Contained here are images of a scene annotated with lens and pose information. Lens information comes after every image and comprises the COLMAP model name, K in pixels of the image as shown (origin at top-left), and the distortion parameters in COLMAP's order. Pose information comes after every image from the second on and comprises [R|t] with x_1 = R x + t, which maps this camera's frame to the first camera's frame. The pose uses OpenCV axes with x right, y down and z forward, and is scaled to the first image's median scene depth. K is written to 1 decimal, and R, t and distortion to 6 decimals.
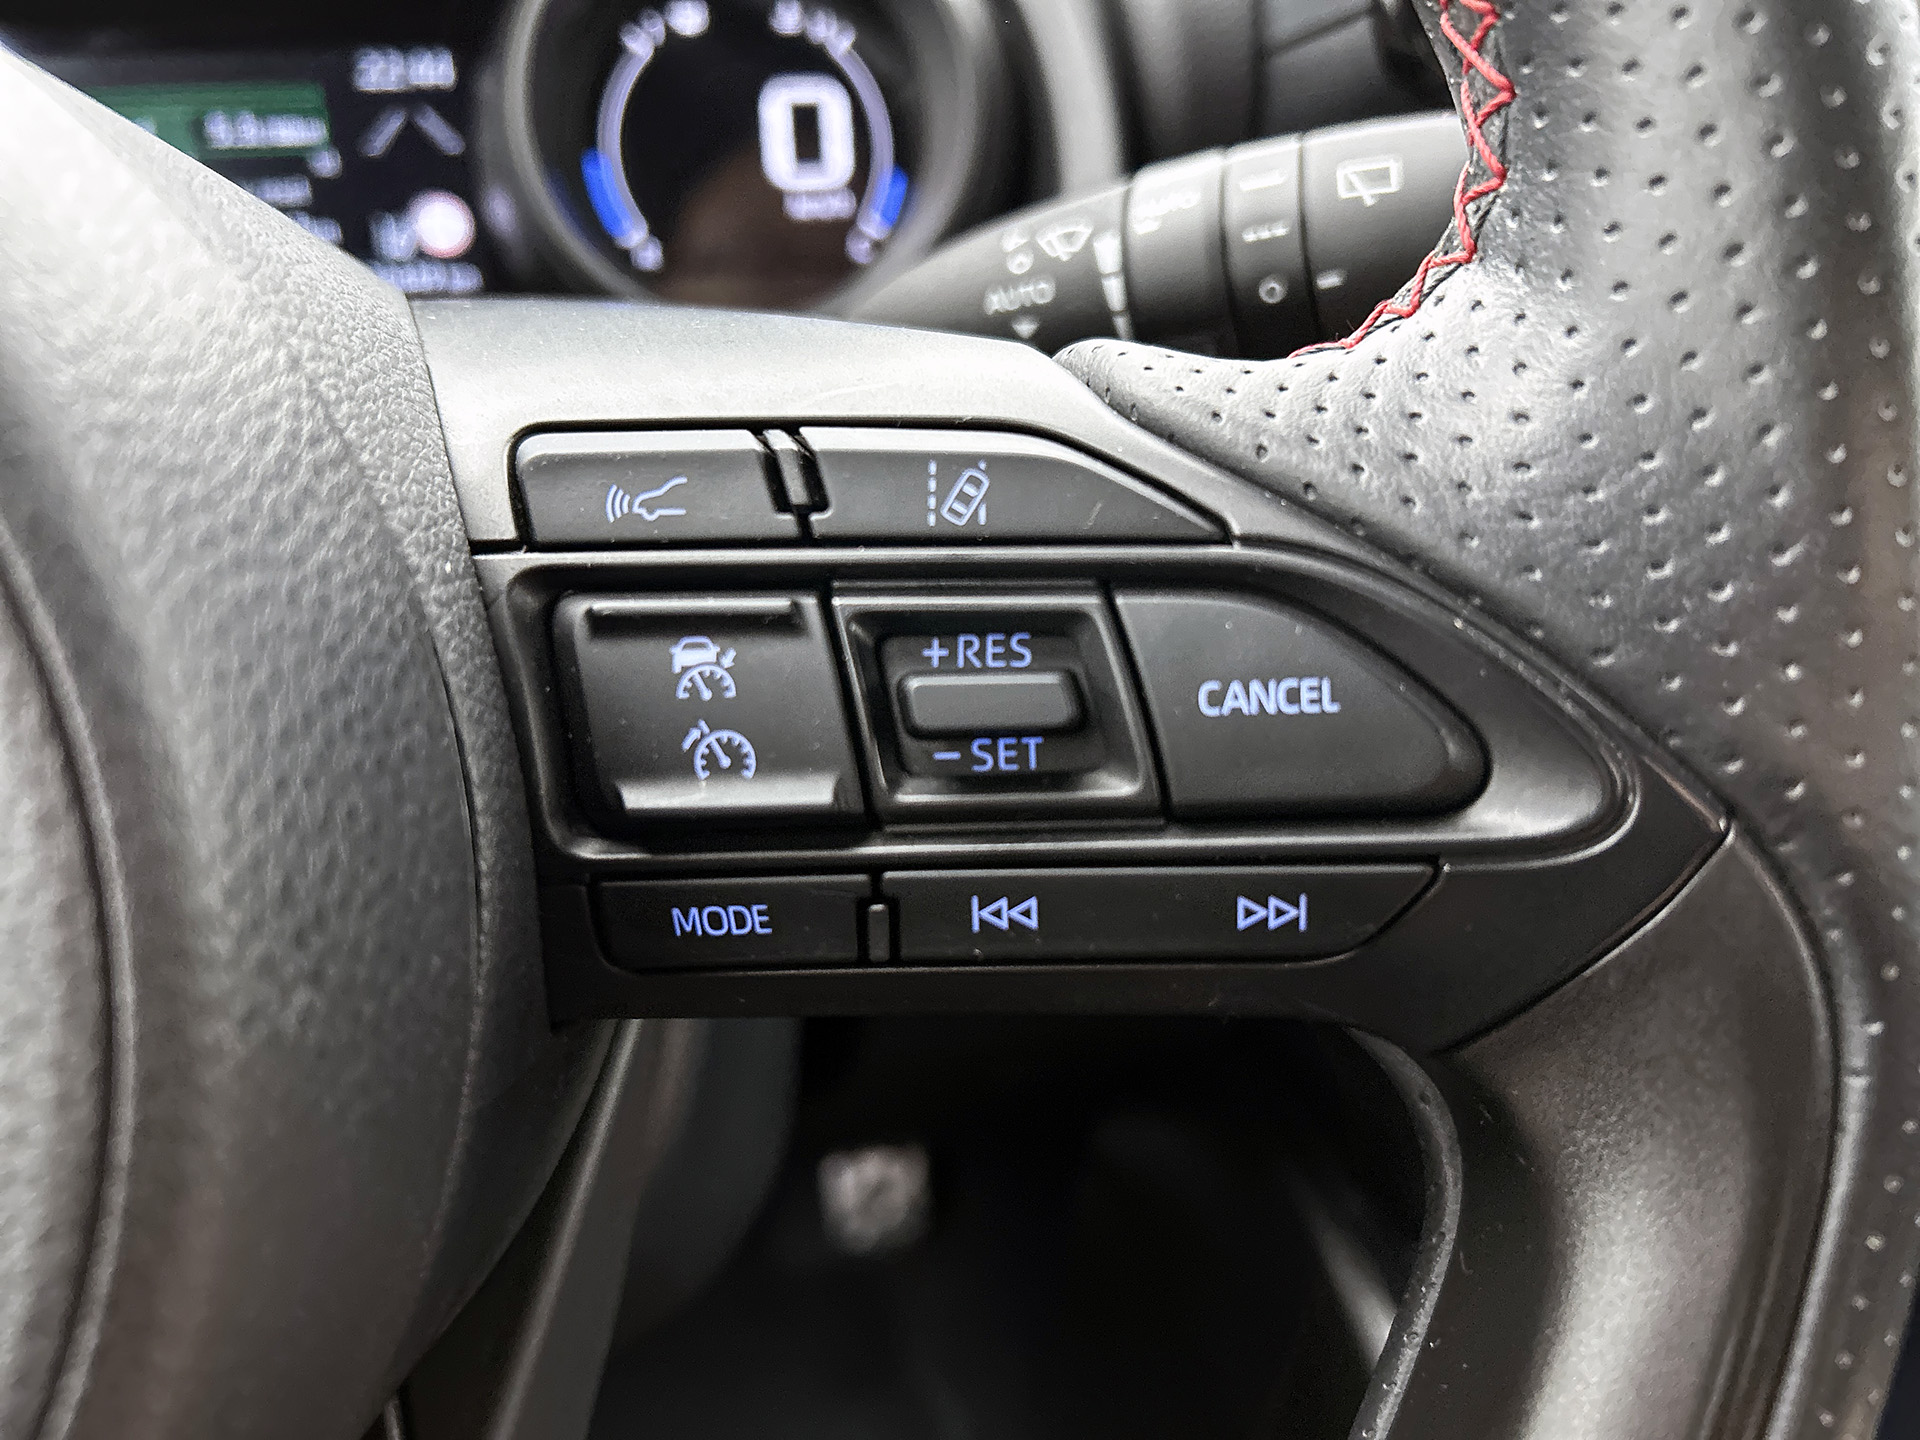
lens RADIAL K [[1456.0, 0, 936.7], [0, 1456.0, 703.3], [0, 0, 1]] dist [0.028419, -0.010346]
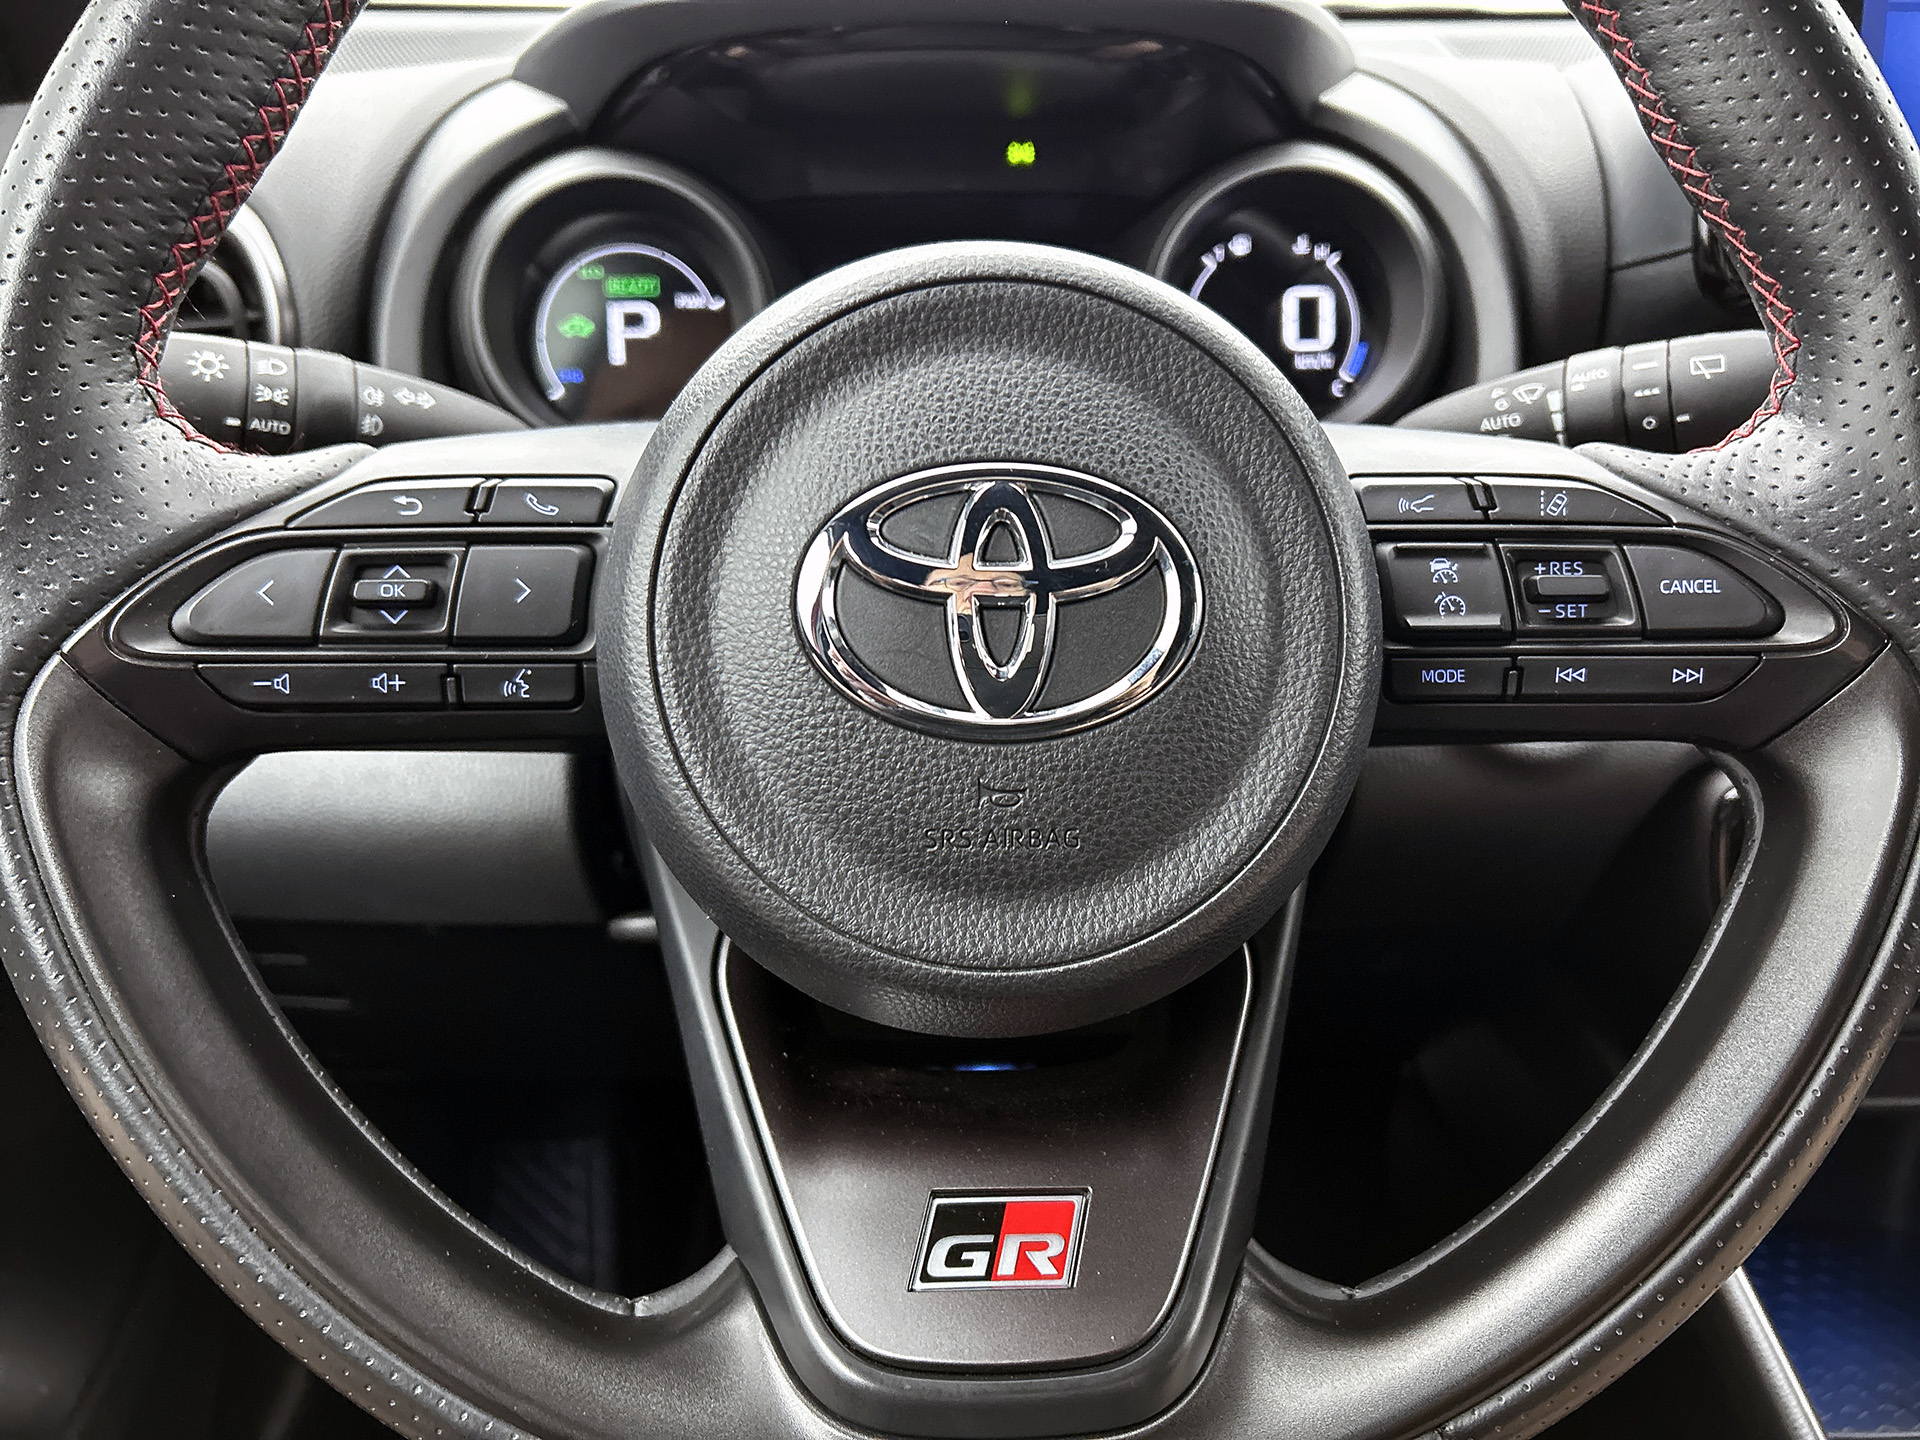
lens RADIAL K [[1456.0, 0, 968.5], [0, 1456.0, 723.5], [0, 0, 1]] dist [0.028419, -0.010346]
pose [[0.992351, 0.046779, -0.114243, -0.658578], [-0.053841, 0.996773, -0.059533, 0.420160], [0.111089, 0.065228, 0.991668, -1.506646]]
